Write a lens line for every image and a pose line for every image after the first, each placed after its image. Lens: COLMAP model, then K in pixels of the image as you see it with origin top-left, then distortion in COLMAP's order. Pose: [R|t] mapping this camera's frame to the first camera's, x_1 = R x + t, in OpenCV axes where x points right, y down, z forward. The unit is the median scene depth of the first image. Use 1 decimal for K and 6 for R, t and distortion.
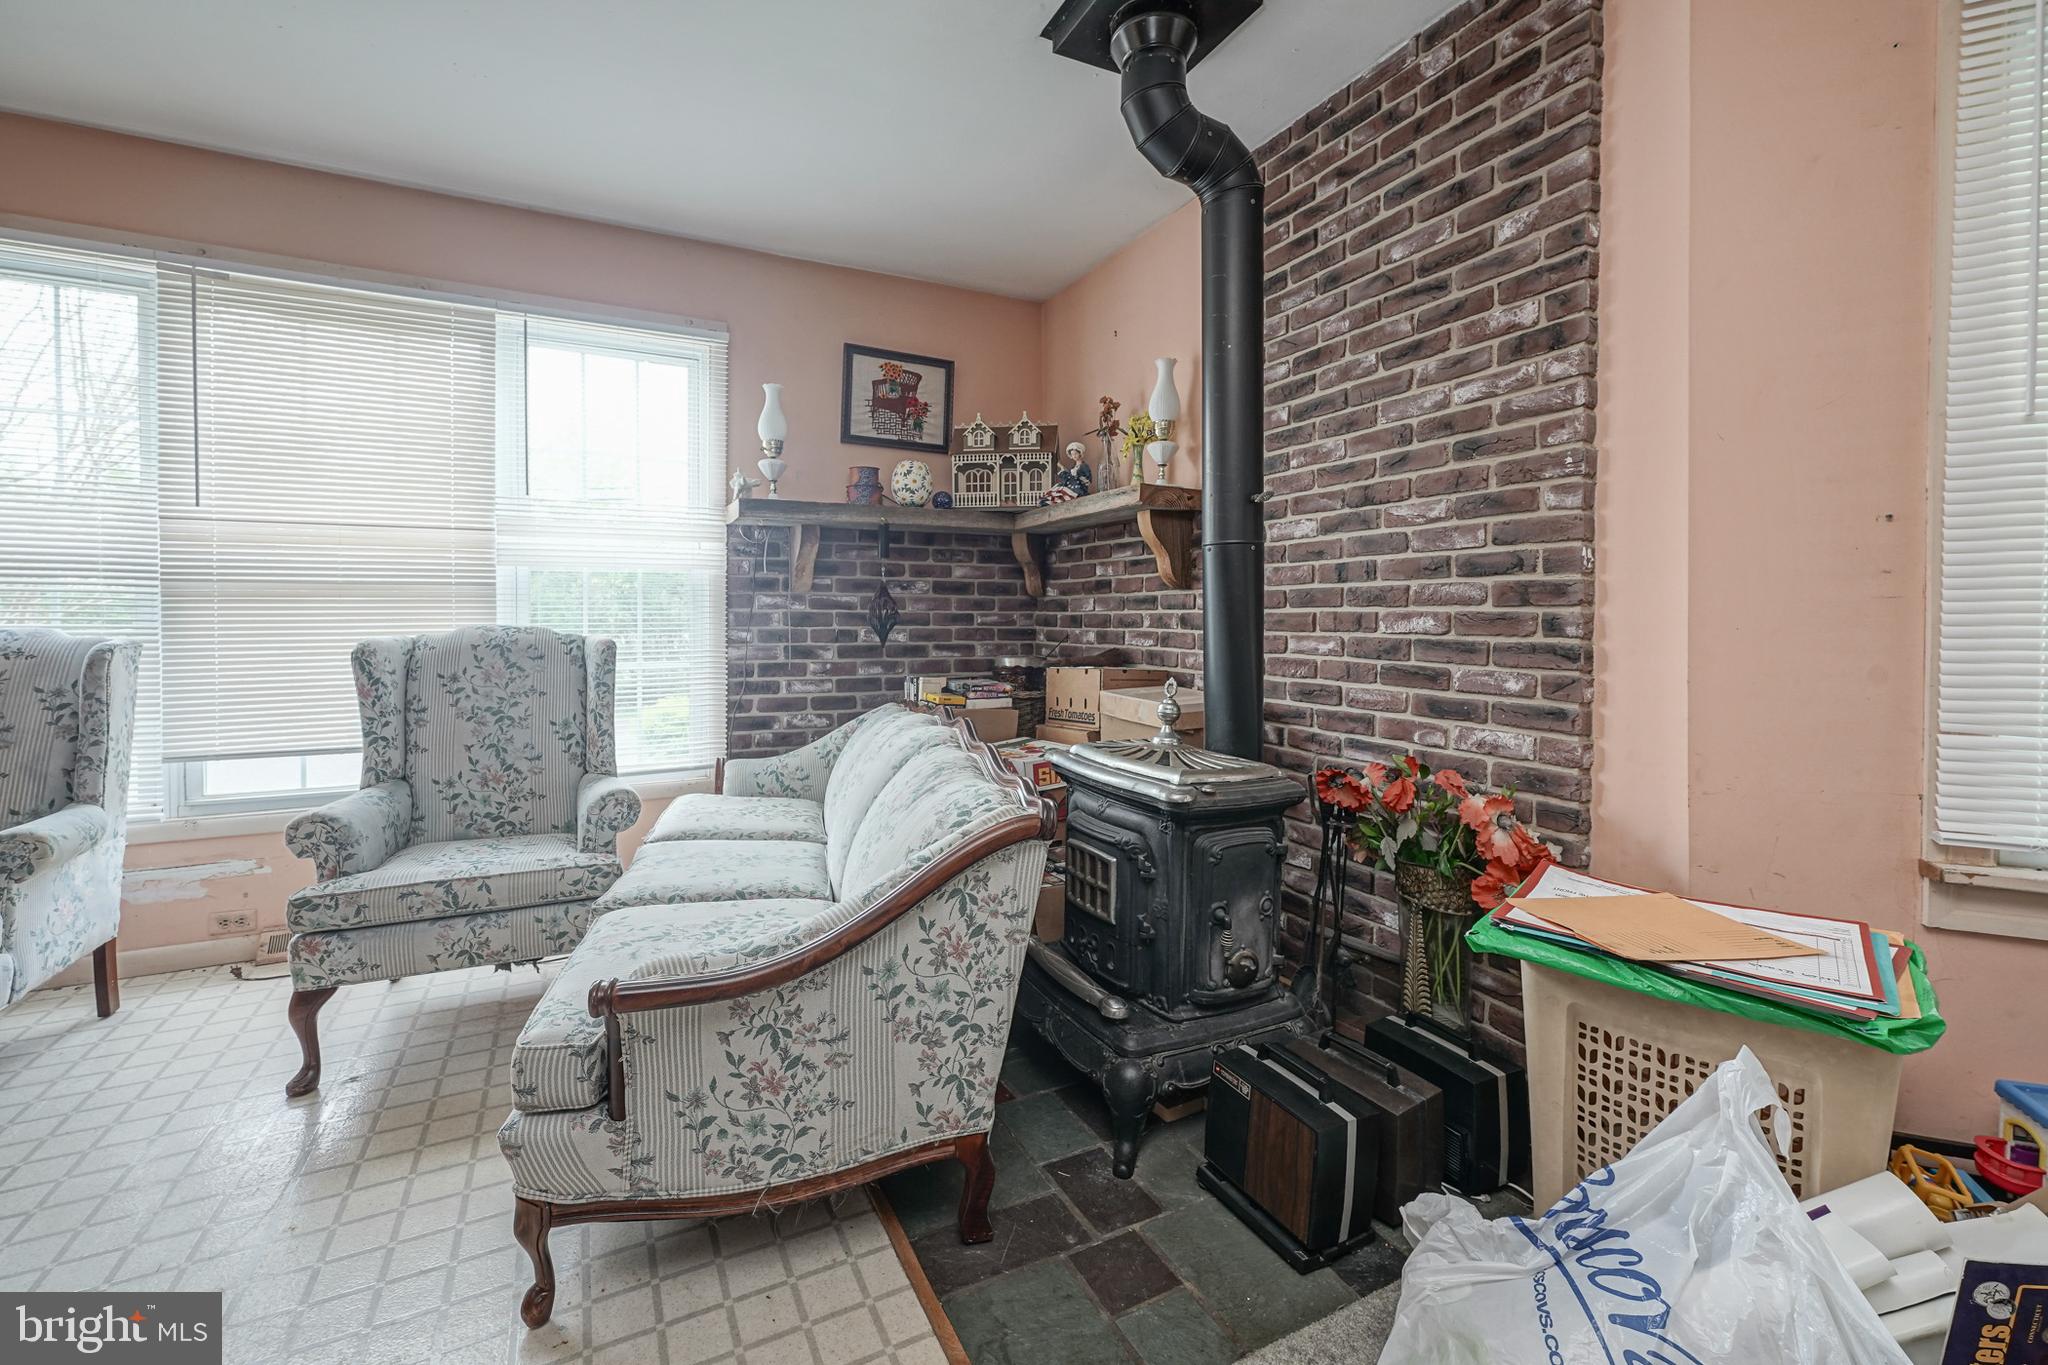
lens RADIAL K [[804.4, 0, 968.9], [0, 804.4, 627.5], [0, 0, 1]] dist [0.009845, -0.001173]
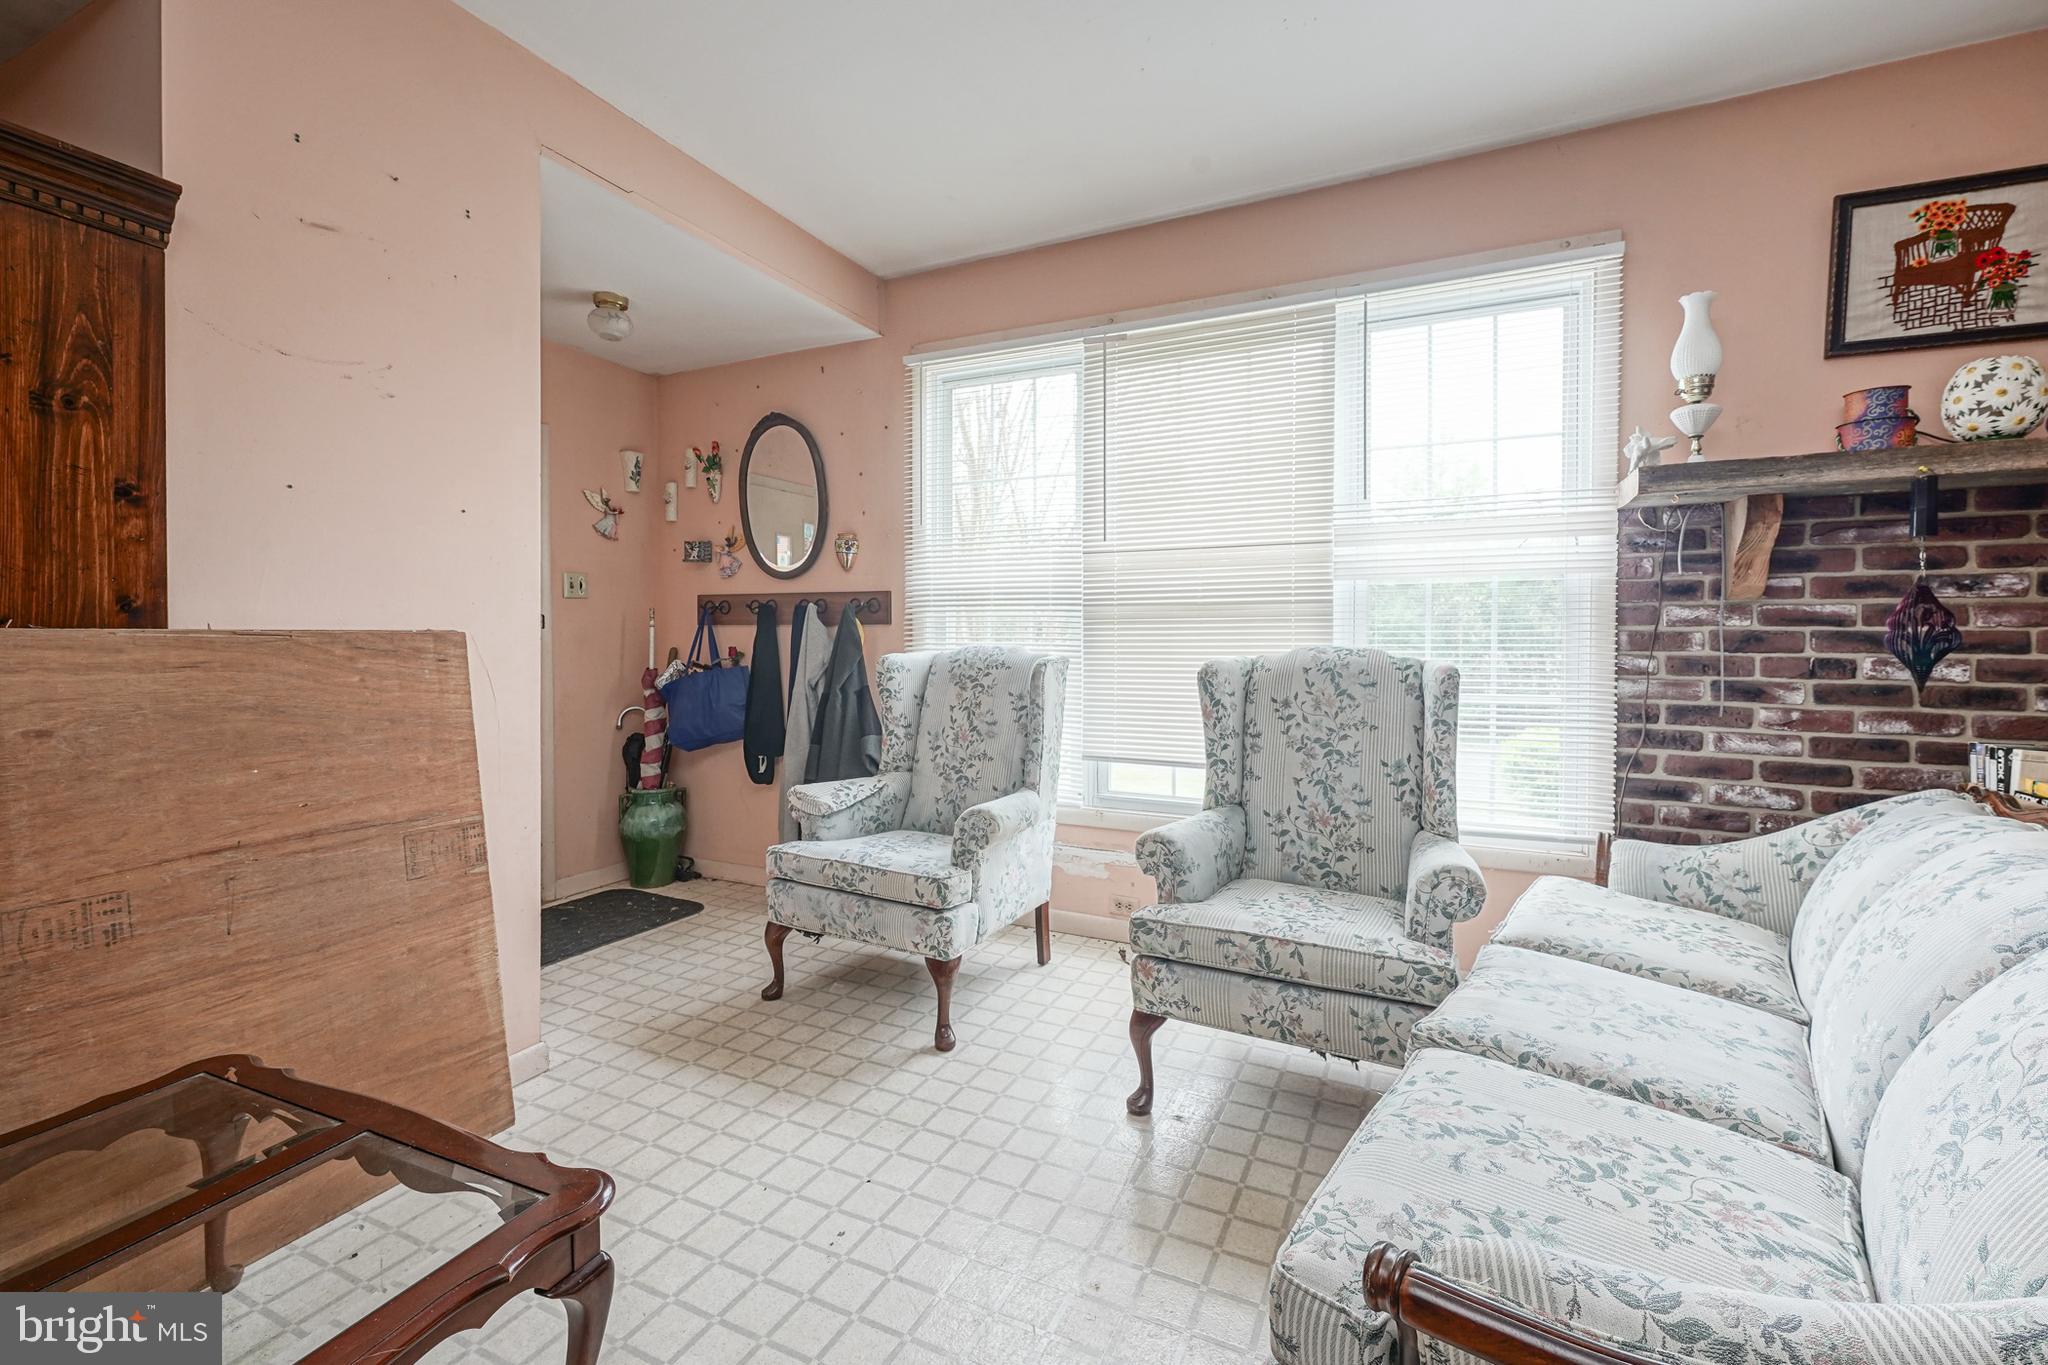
lens RADIAL K [[807.4, 0, 1114.6], [0, 807.4, 641.3], [0, 0, 1]] dist [-0.001982, 0.000365]
pose [[0.664271, 0.007726, -0.747452, -0.075921], [-0.010454, 0.999945, 0.001046, -0.007338], [0.747419, 0.007119, 0.664315, 0.235519]]
